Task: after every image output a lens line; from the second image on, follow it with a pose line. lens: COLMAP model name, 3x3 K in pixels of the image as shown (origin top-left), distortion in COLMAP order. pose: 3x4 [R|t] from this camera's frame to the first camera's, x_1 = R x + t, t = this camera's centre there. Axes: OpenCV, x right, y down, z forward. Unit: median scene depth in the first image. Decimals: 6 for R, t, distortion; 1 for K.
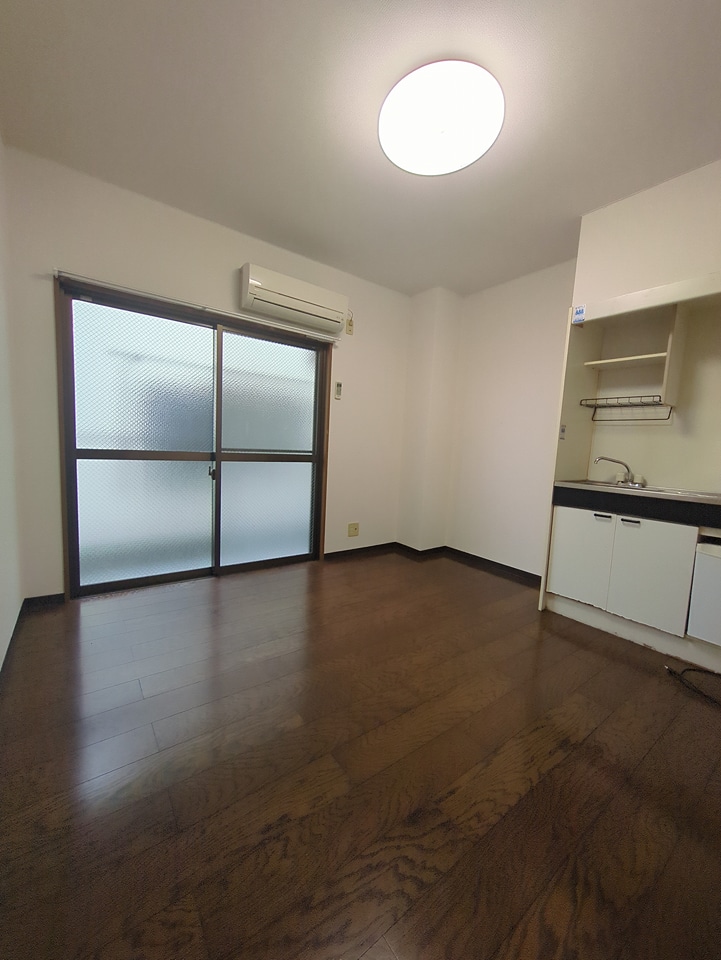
lens RADIAL K [[374.9, 0, 359.6], [0, 374.9, 485.0], [0, 0, 1]] dist [-0.002430, 0.000796]
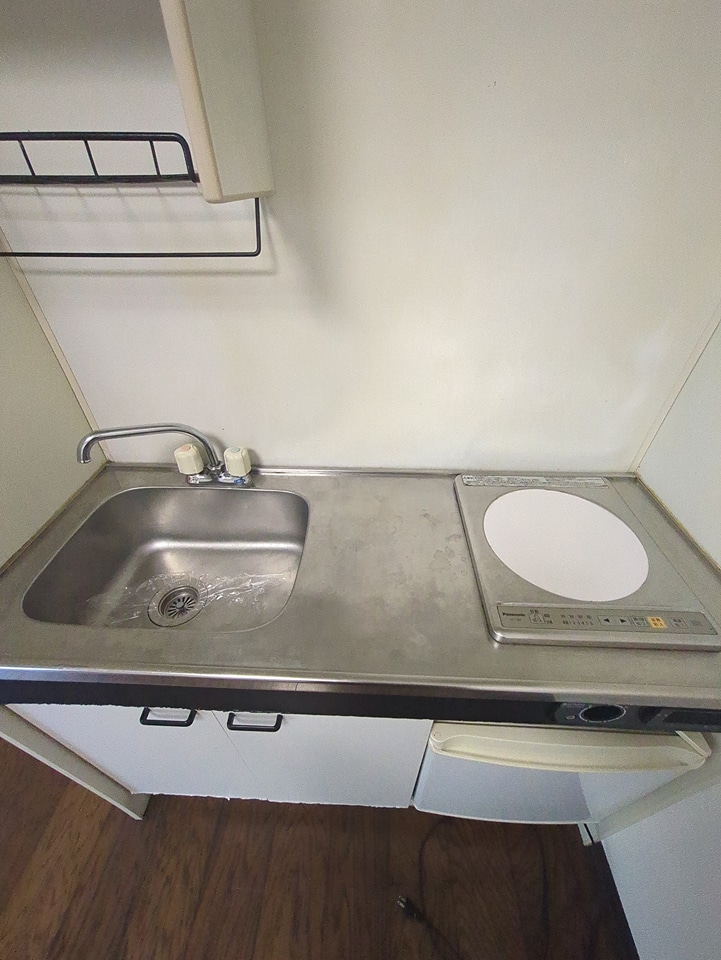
lens RADIAL K [[374.9, 0, 358.7], [0, 374.9, 484.8], [0, 0, 1]] dist [-0.002430, 0.000796]
pose [[0.627899, -0.525192, 0.574383, 0.639878], [0.113605, 0.791944, 0.599932, -0.194760], [-0.769959, -0.311444, 0.556925, 0.759402]]
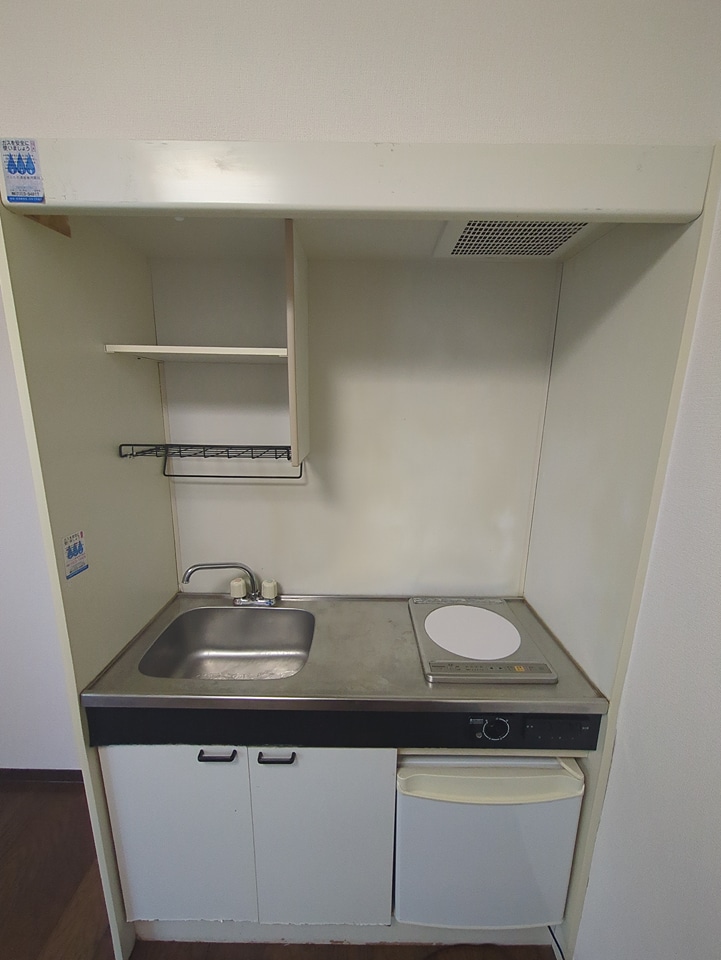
lens RADIAL K [[374.9, 0, 365.6], [0, 374.9, 482.2], [0, 0, 1]] dist [-0.002430, 0.000796]
pose [[0.585107, -0.201943, 0.785410, 0.464734], [0.091163, 0.978739, 0.183738, -0.255411], [-0.805816, -0.035906, 0.591077, 0.617471]]
